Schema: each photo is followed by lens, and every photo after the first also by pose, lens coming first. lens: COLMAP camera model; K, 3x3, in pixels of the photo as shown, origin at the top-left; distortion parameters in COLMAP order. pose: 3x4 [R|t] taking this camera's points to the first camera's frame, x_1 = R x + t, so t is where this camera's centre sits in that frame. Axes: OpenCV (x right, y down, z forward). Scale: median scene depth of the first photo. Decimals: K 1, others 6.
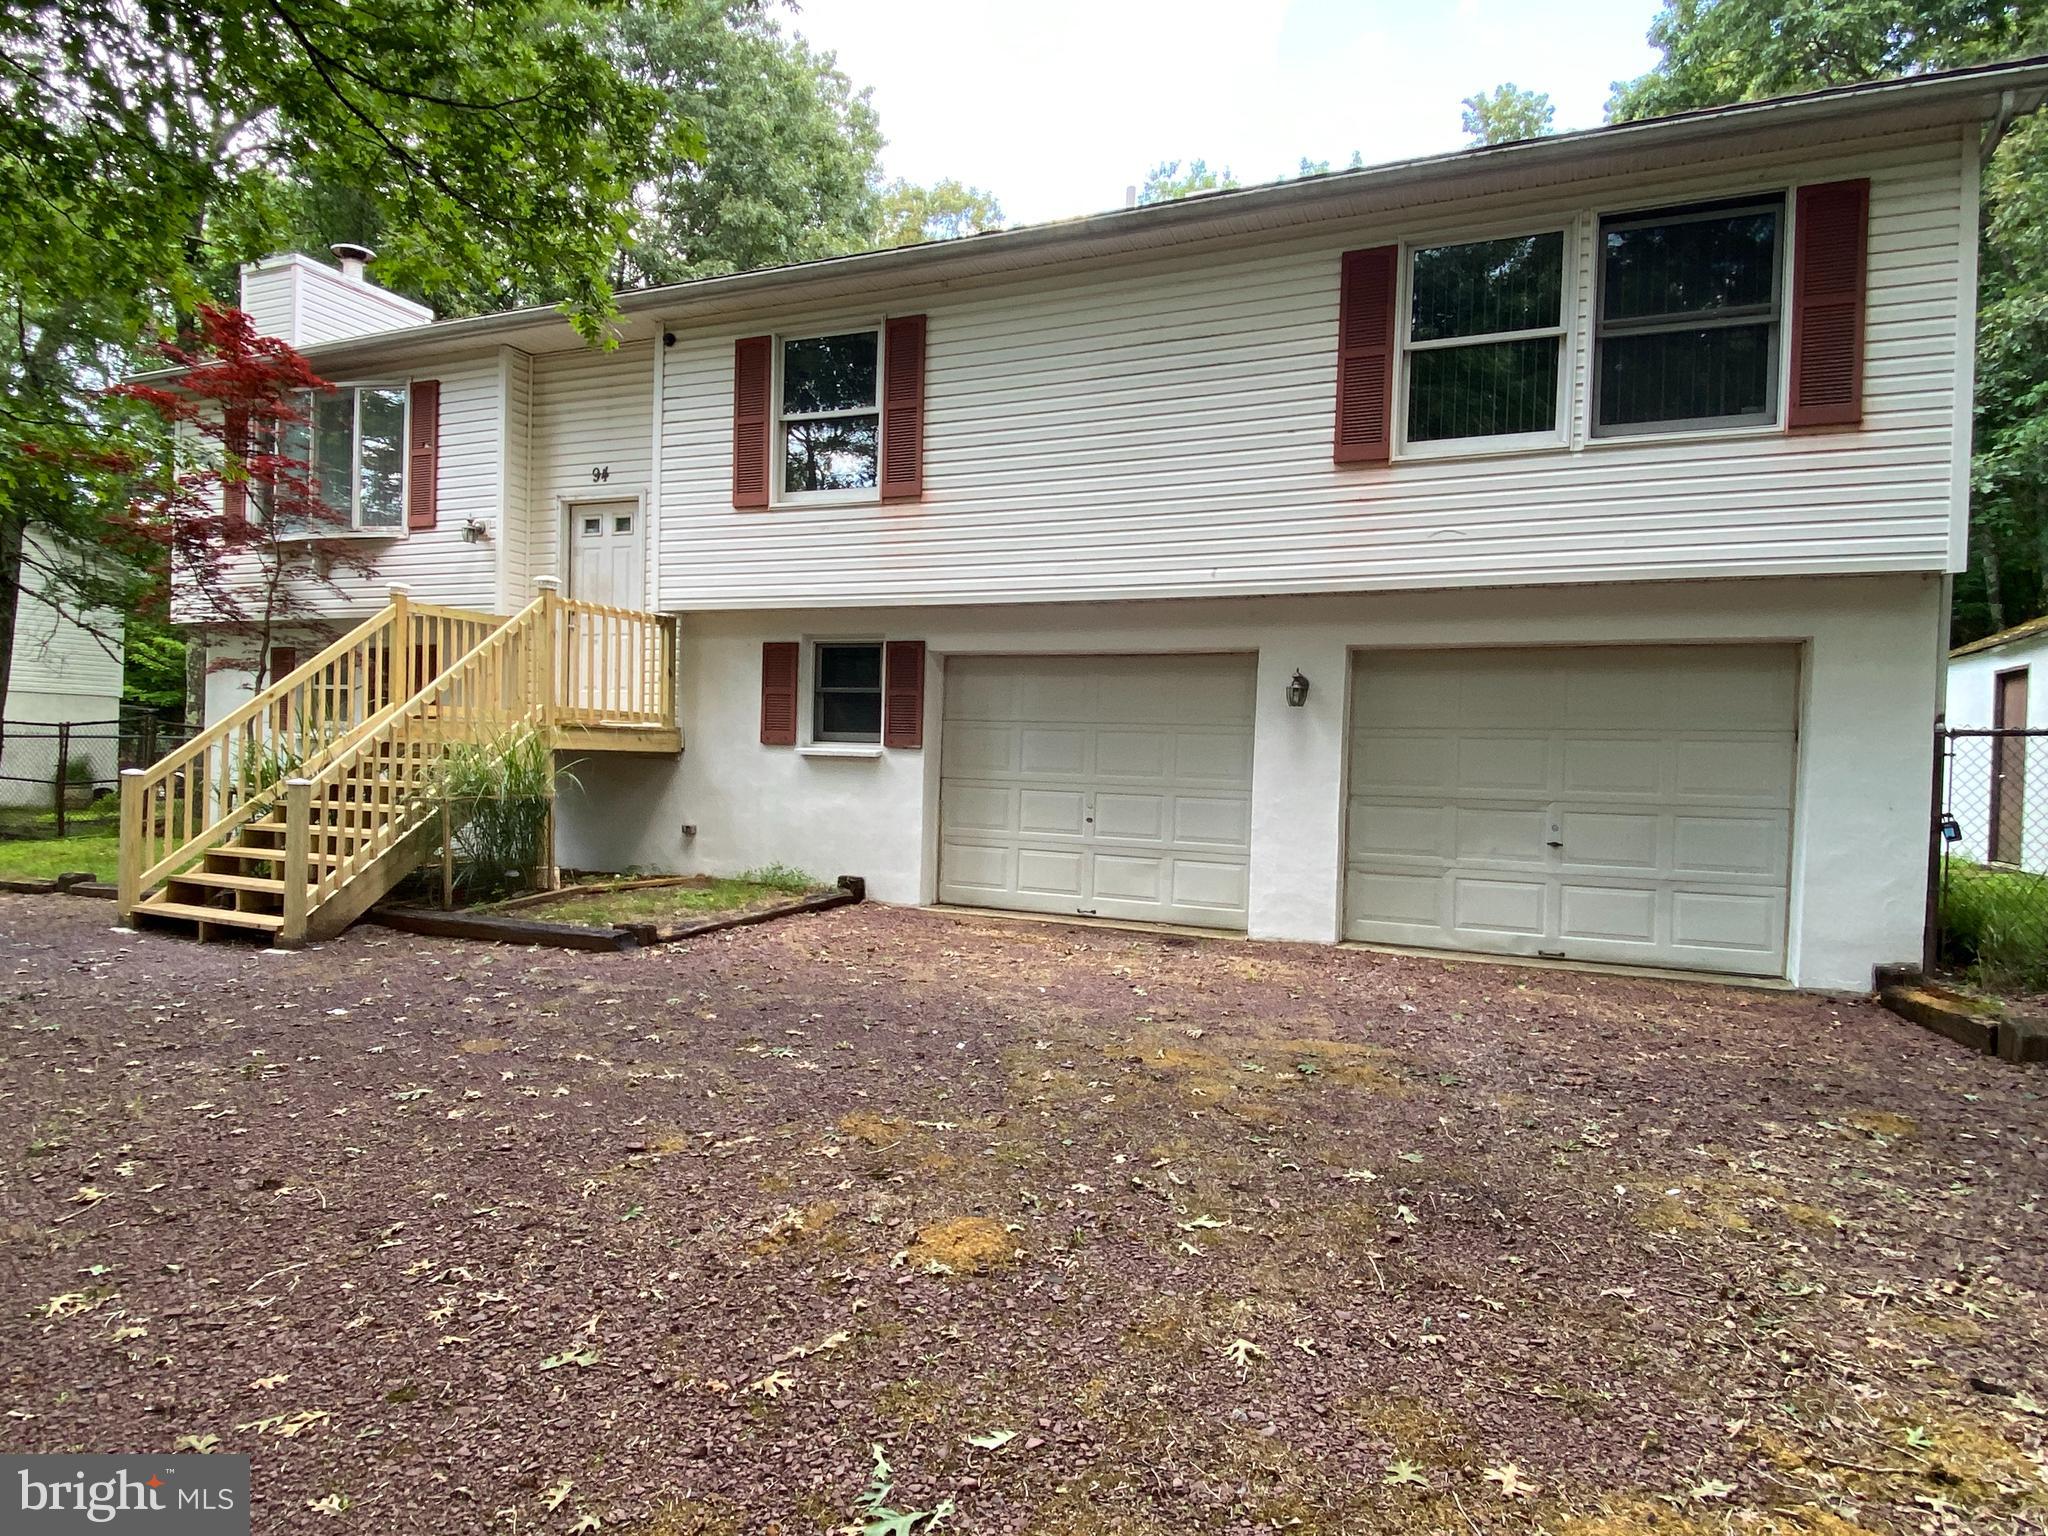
lens RADIAL K [[1155.3, 0, 1019.0], [0, 1155.3, 779.7], [0, 0, 1]] dist [0.015511, -0.003769]
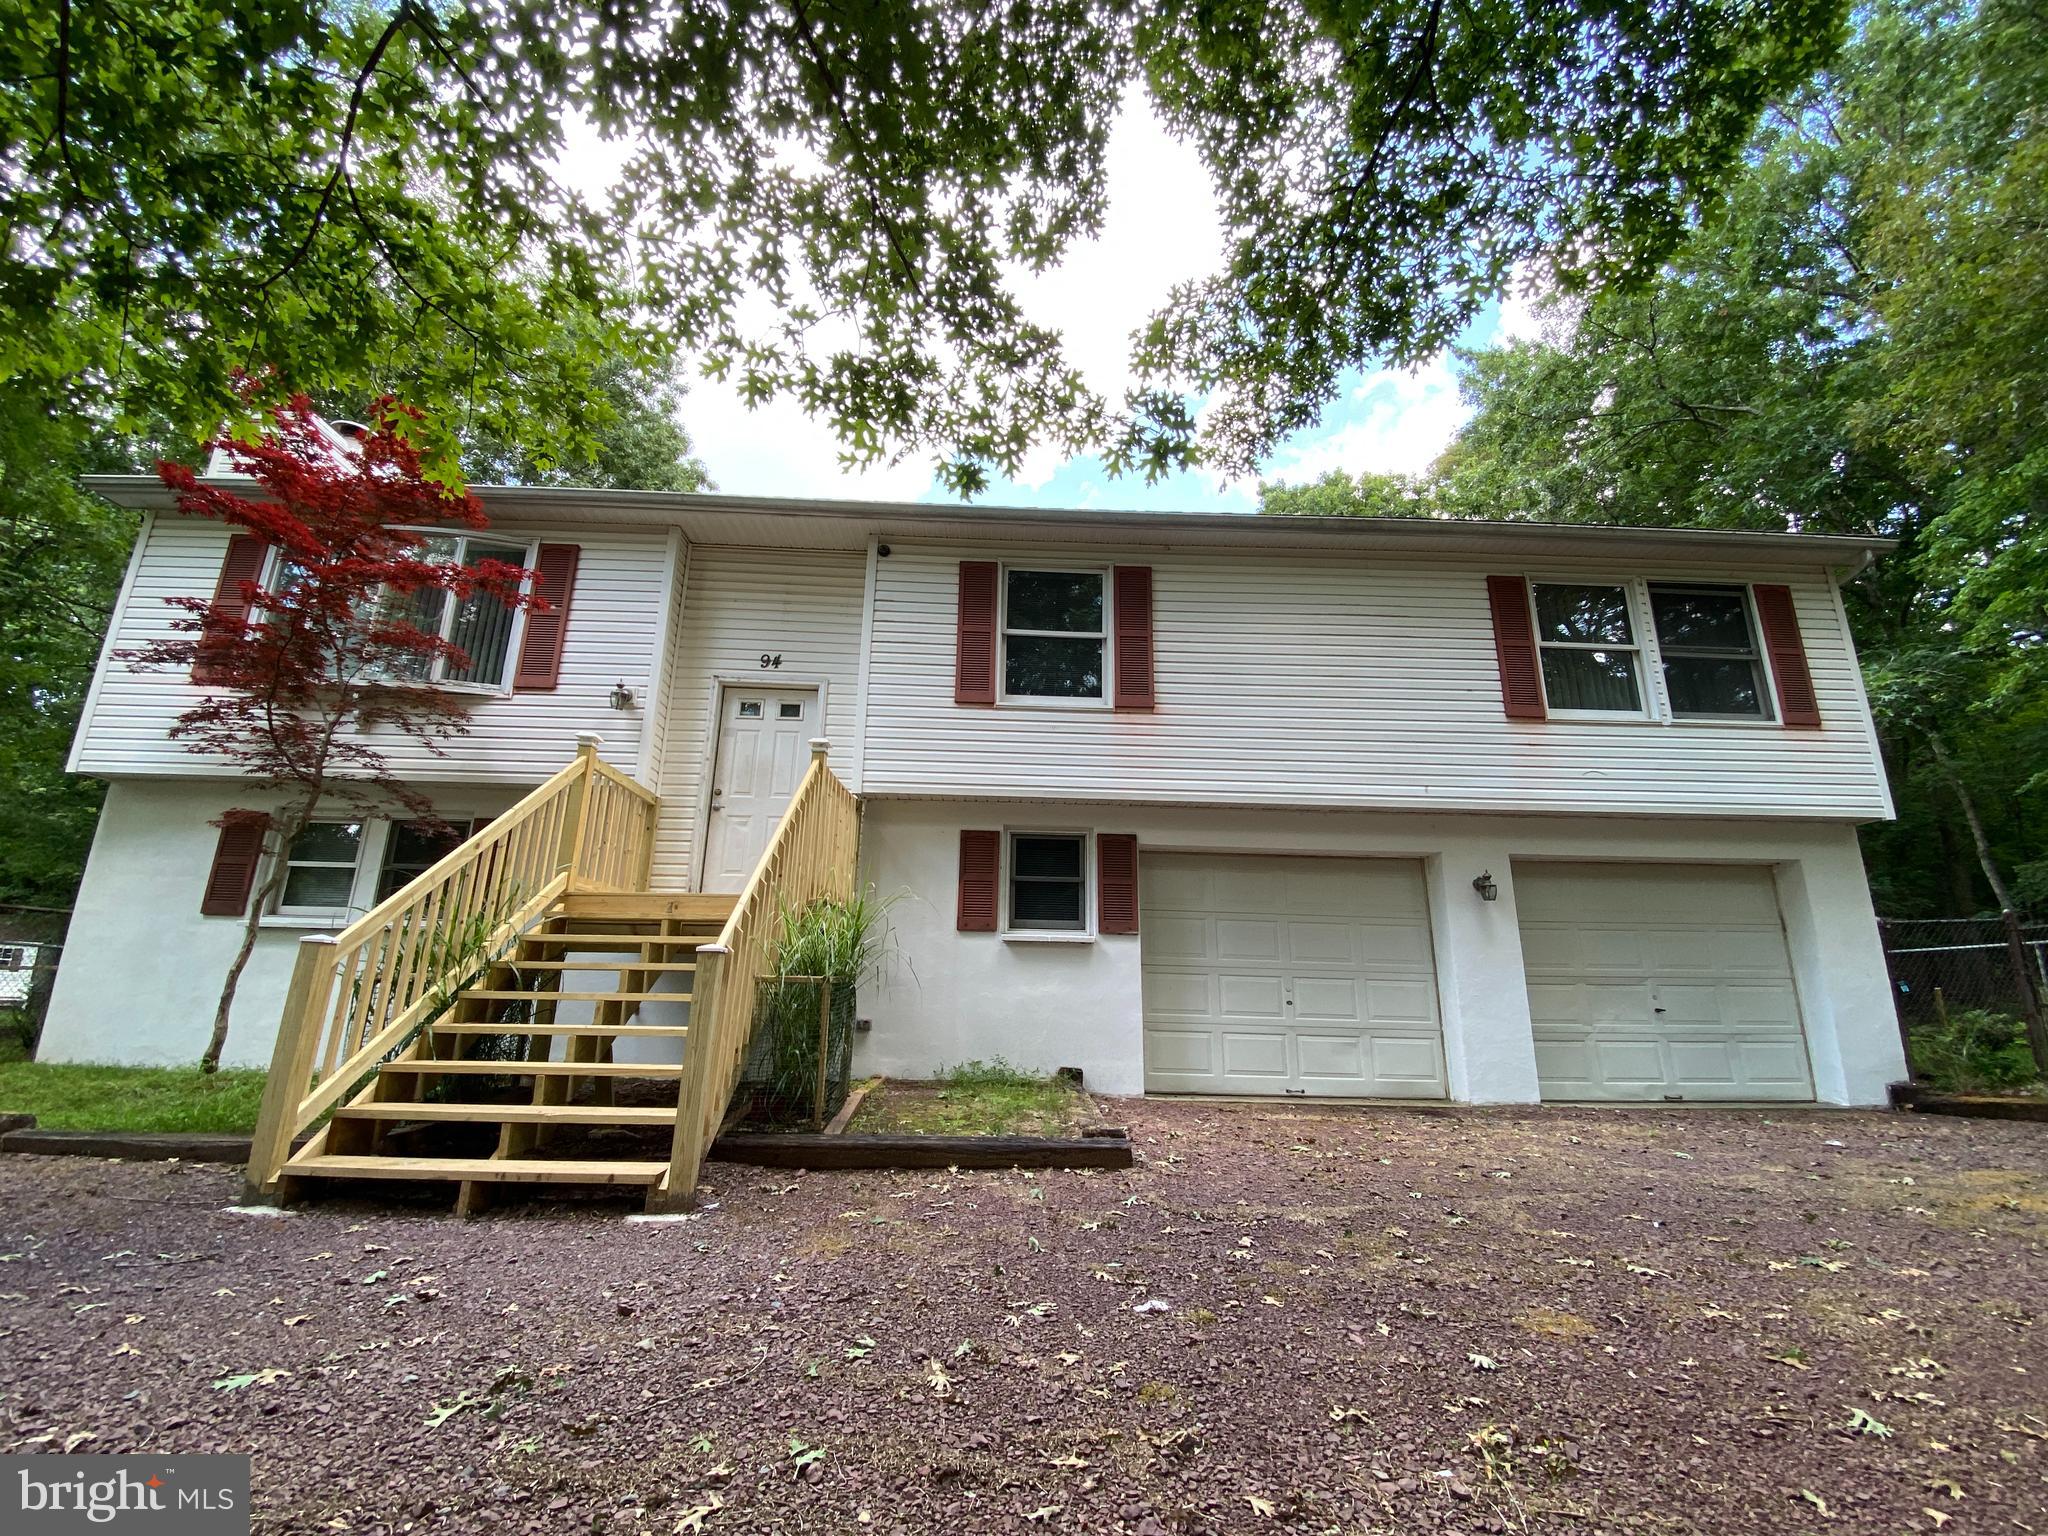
lens RADIAL K [[821.7, 0, 1007.4], [0, 821.7, 758.8], [0, 0, 1]] dist [0.010886, -0.015242]
pose [[0.906170, 0.104916, 0.409693, -0.525395], [0.014091, 0.960712, -0.277190, 0.024662], [-0.422679, 0.256955, 0.869090, 0.353342]]
